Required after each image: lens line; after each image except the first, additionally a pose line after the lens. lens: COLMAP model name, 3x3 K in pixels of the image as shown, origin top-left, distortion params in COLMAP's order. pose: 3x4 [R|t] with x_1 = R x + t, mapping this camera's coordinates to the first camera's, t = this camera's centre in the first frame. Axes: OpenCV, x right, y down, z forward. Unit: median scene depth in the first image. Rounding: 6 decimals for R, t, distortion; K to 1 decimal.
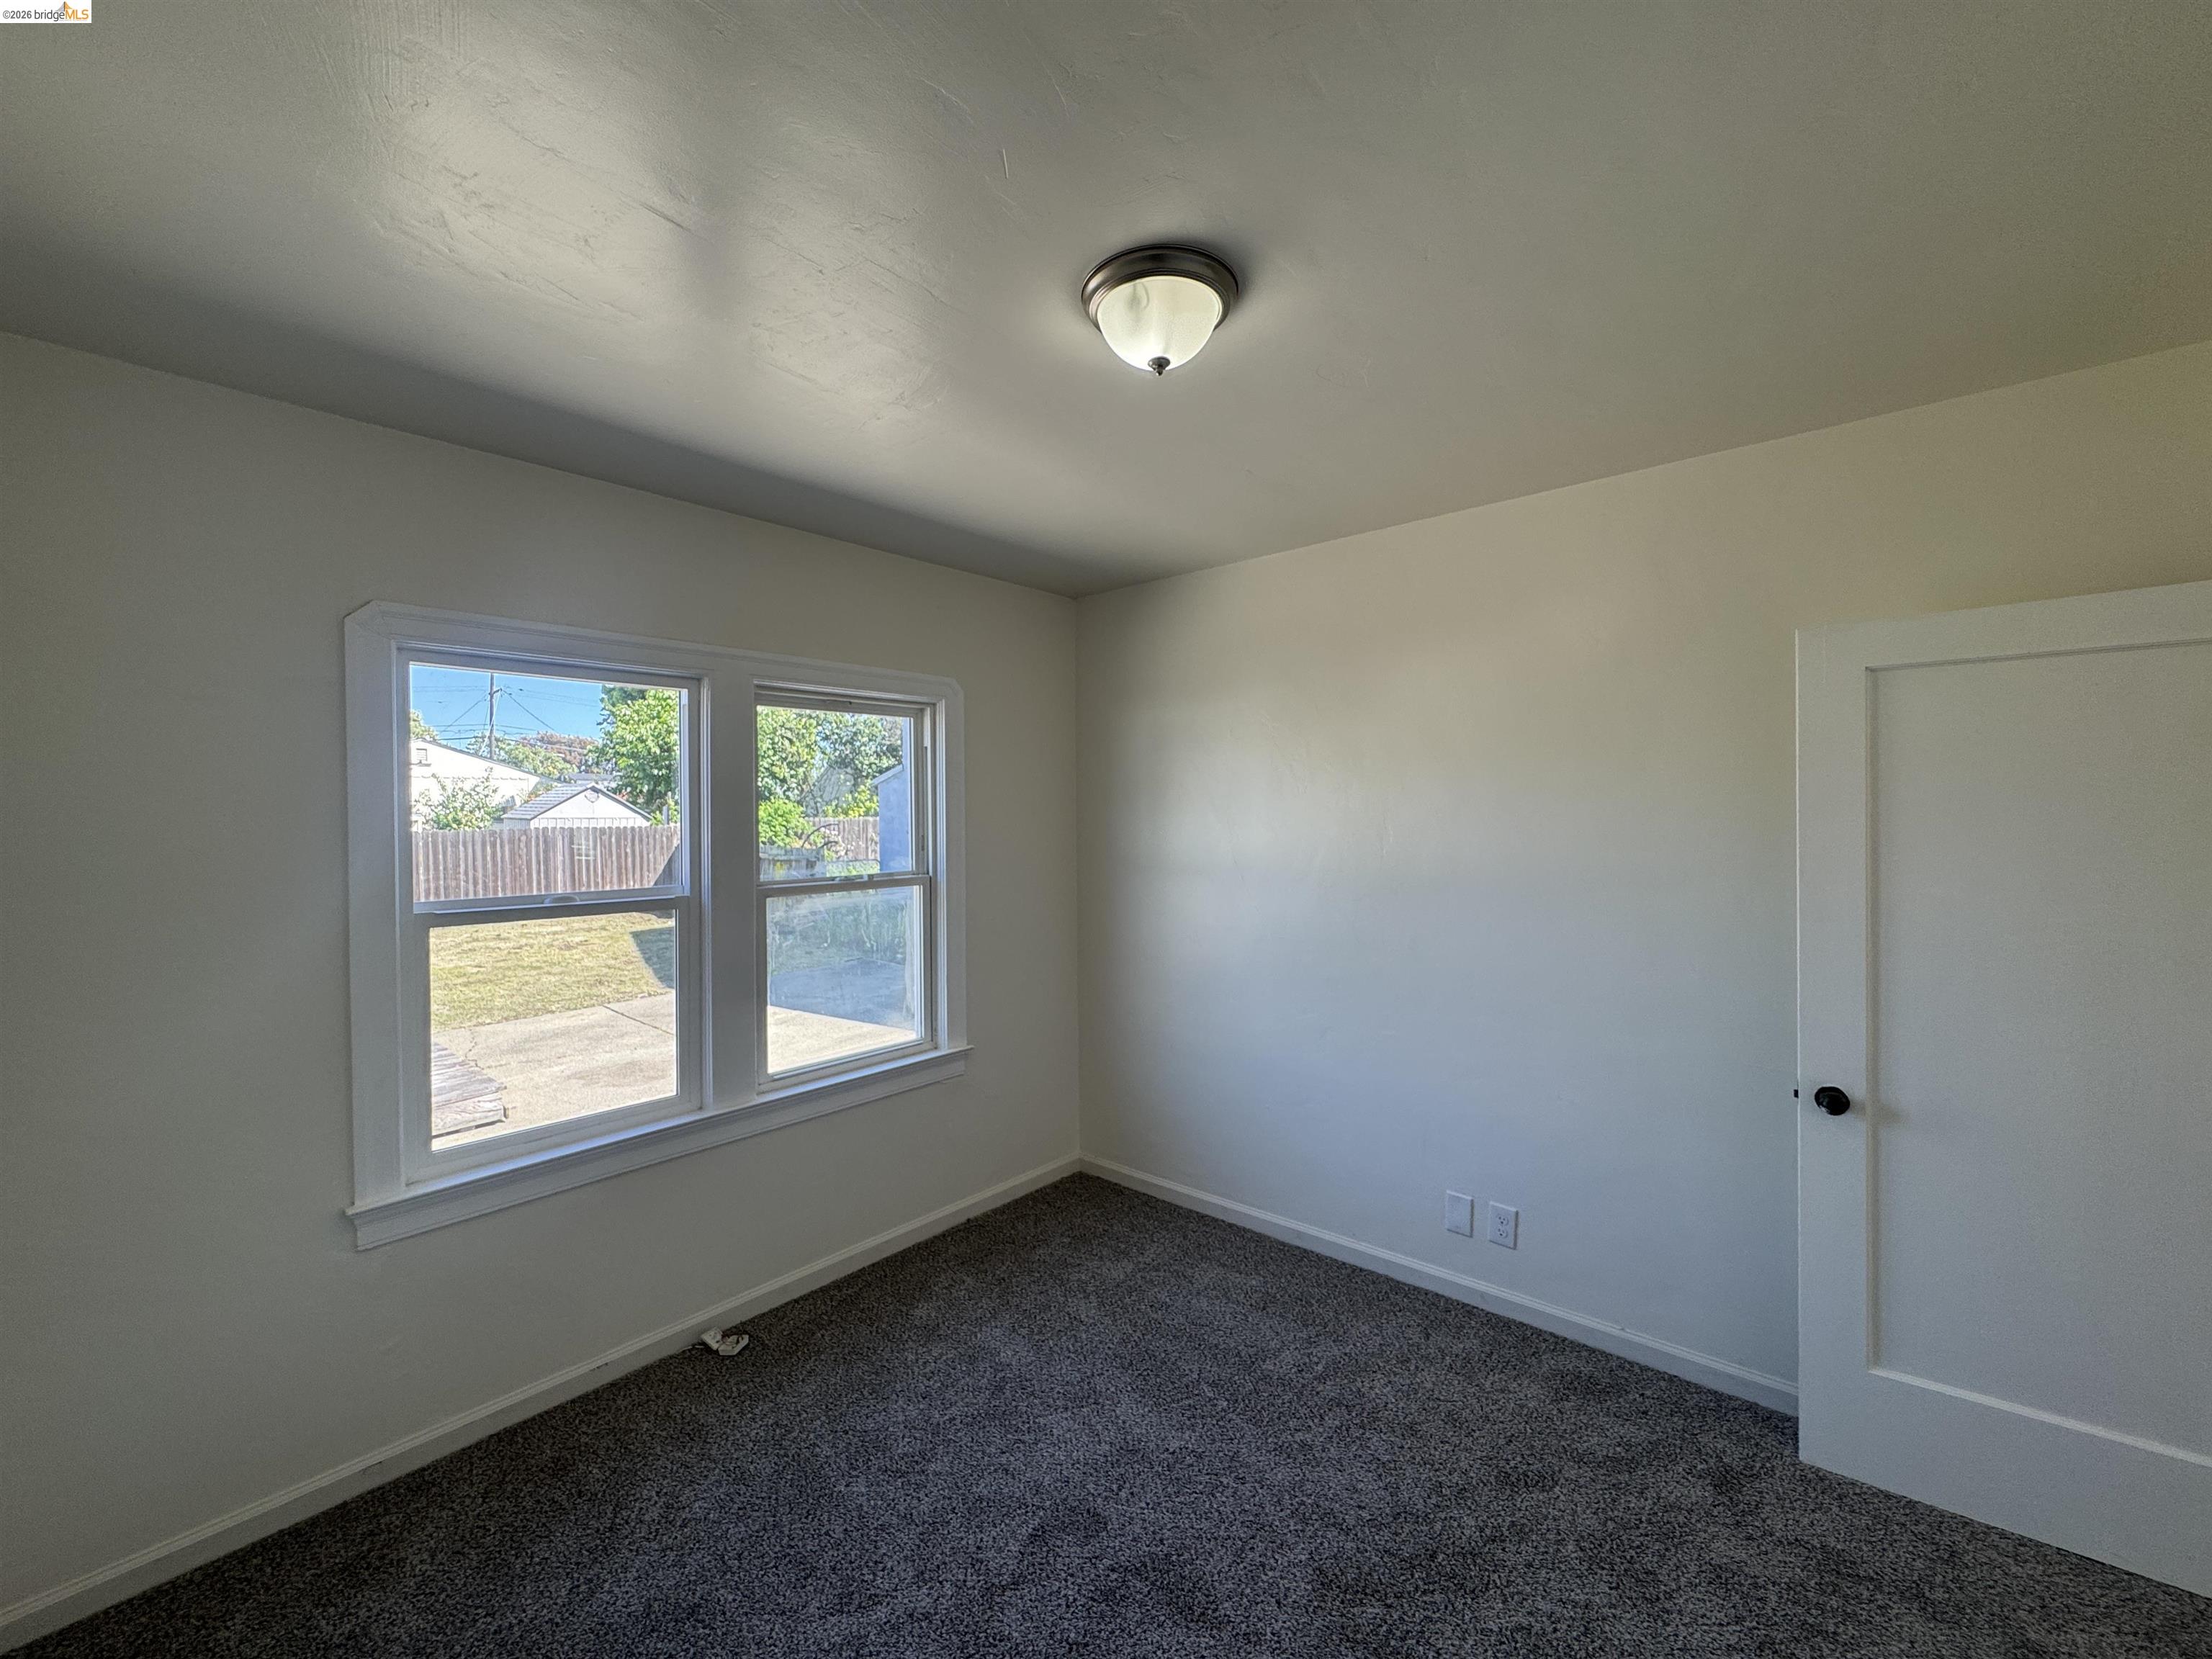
lens RADIAL K [[885.5, 0, 1102.6], [0, 885.5, 832.0], [0, 0, 1]] dist [-0.003090, 0.000992]
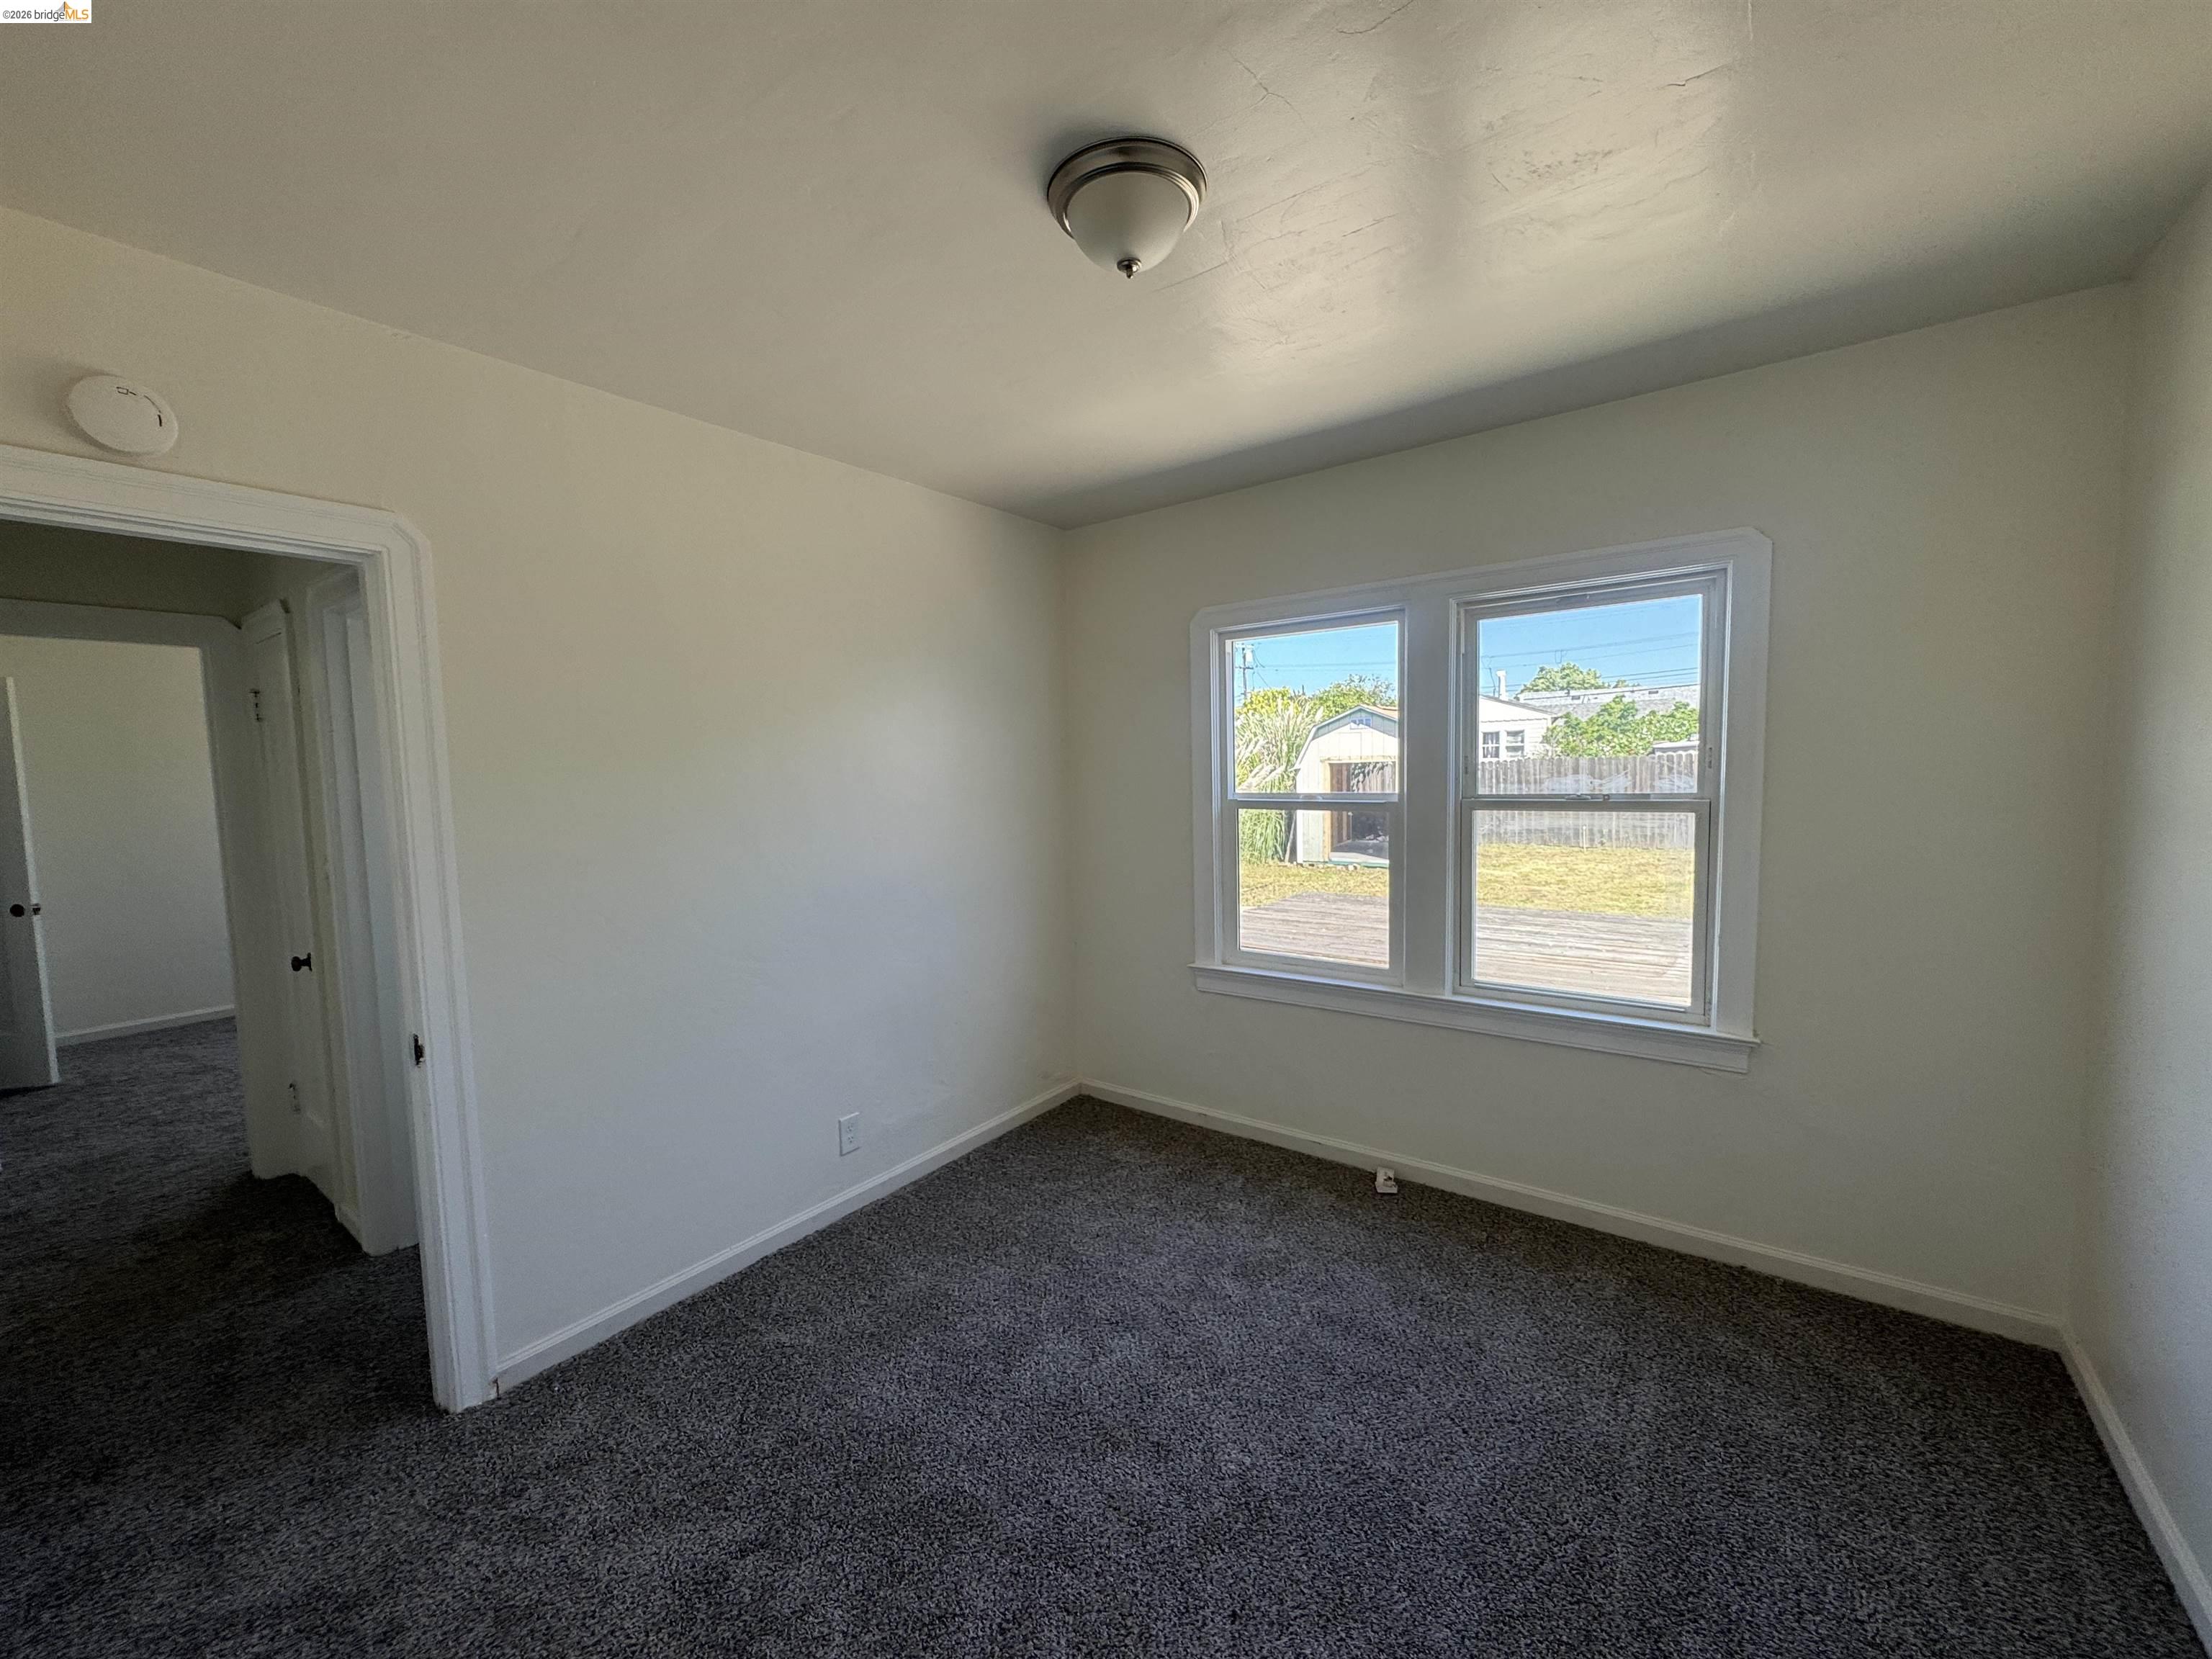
lens RADIAL K [[885.5, 0, 1108.0], [0, 885.5, 833.0], [0, 0, 1]] dist [-0.003090, 0.000992]
pose [[0.082893, 0.088753, -0.992598, 1.093216], [0.006404, 0.995958, 0.089588, 0.011387], [0.996538, -0.013783, 0.081990, 0.889041]]
